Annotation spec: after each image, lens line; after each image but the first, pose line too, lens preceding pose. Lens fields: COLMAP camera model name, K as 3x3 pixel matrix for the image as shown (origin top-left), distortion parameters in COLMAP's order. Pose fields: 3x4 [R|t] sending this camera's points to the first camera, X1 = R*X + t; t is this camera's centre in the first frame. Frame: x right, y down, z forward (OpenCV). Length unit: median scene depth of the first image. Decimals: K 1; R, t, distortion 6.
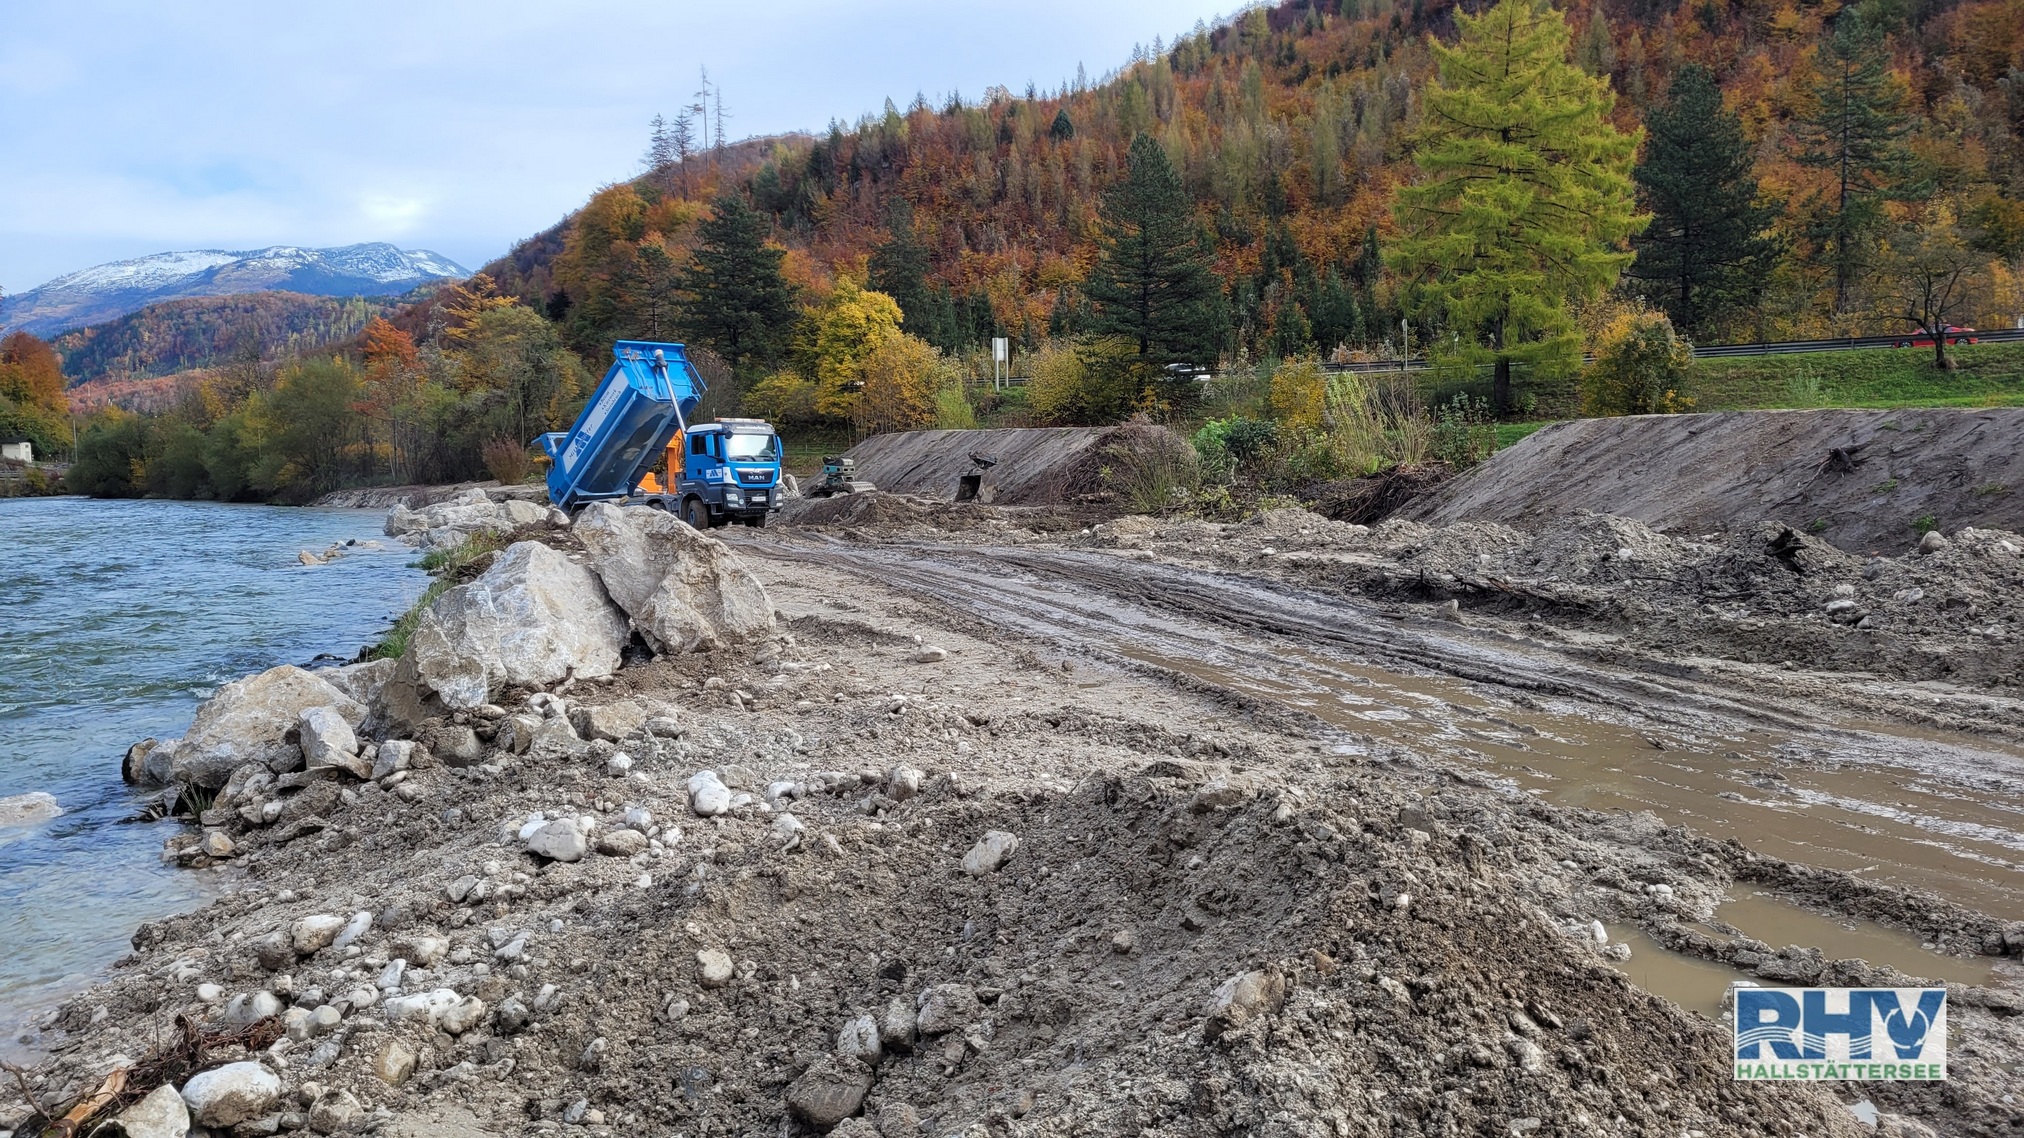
lens RADIAL K [[1402.5, 0, 1012.5], [0, 1402.5, 566.7], [0, 0, 1]] dist [-0.000345, -0.004645]
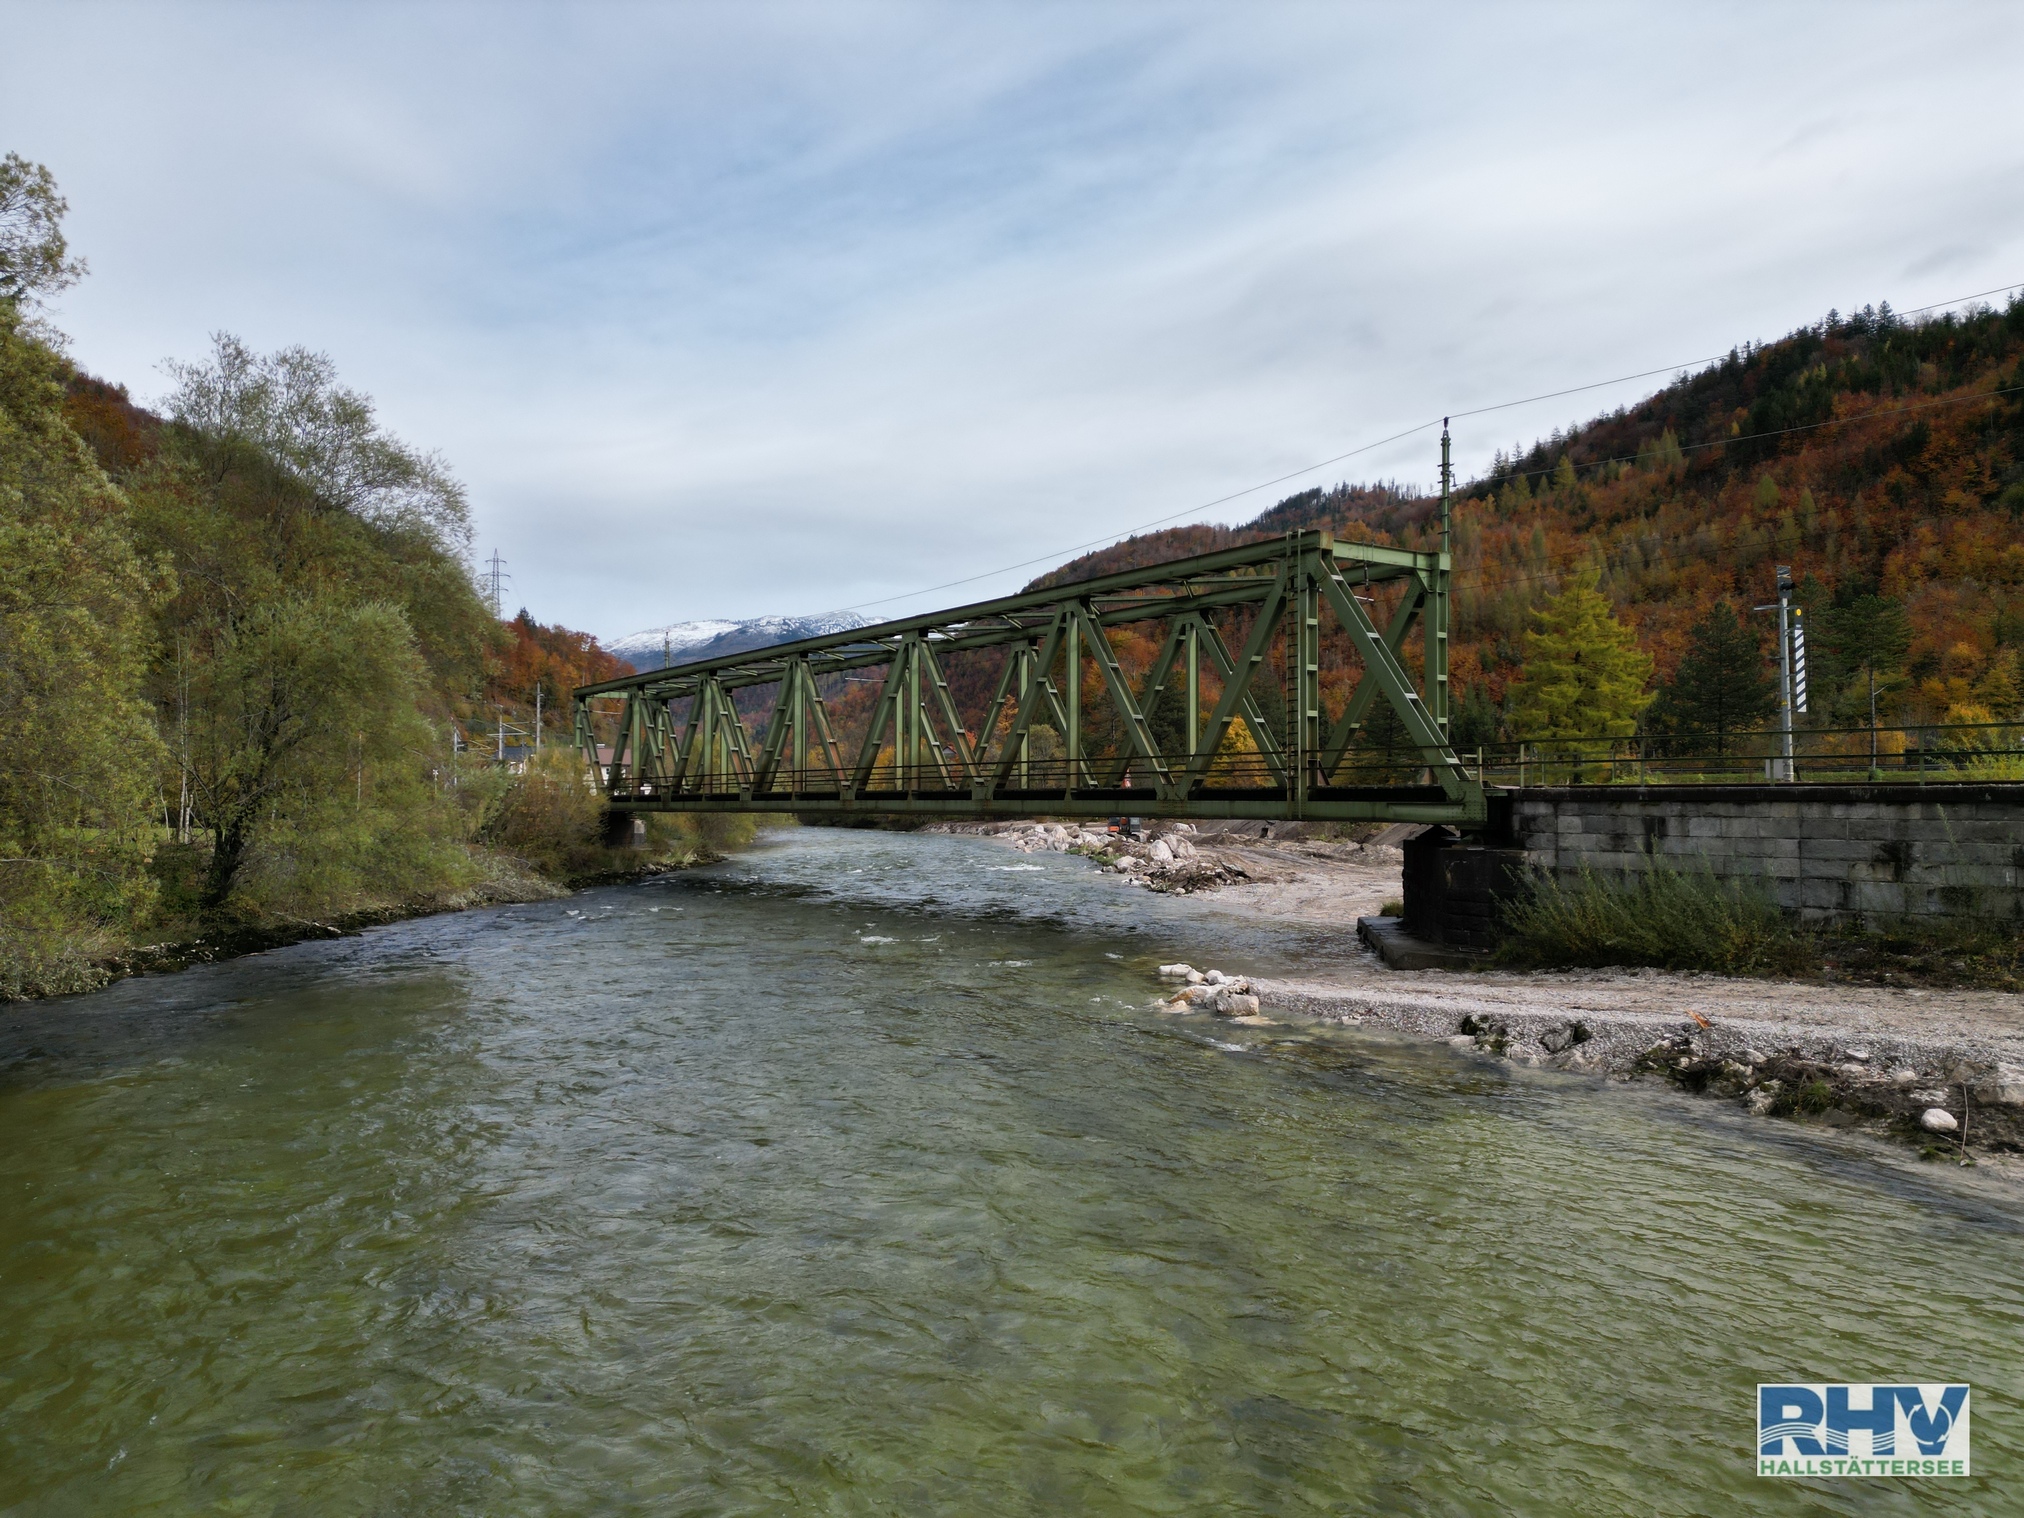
lens RADIAL K [[1414.7, 0, 1012.0], [0, 1414.7, 759.0], [0, 0, 1]] dist [0.066811, -0.075484]
pose [[0.962193, 0.015852, -0.271907, 0.031993], [-0.044058, 0.994216, -0.097947, 0.011616], [0.268782, 0.106224, 0.957326, -0.226543]]
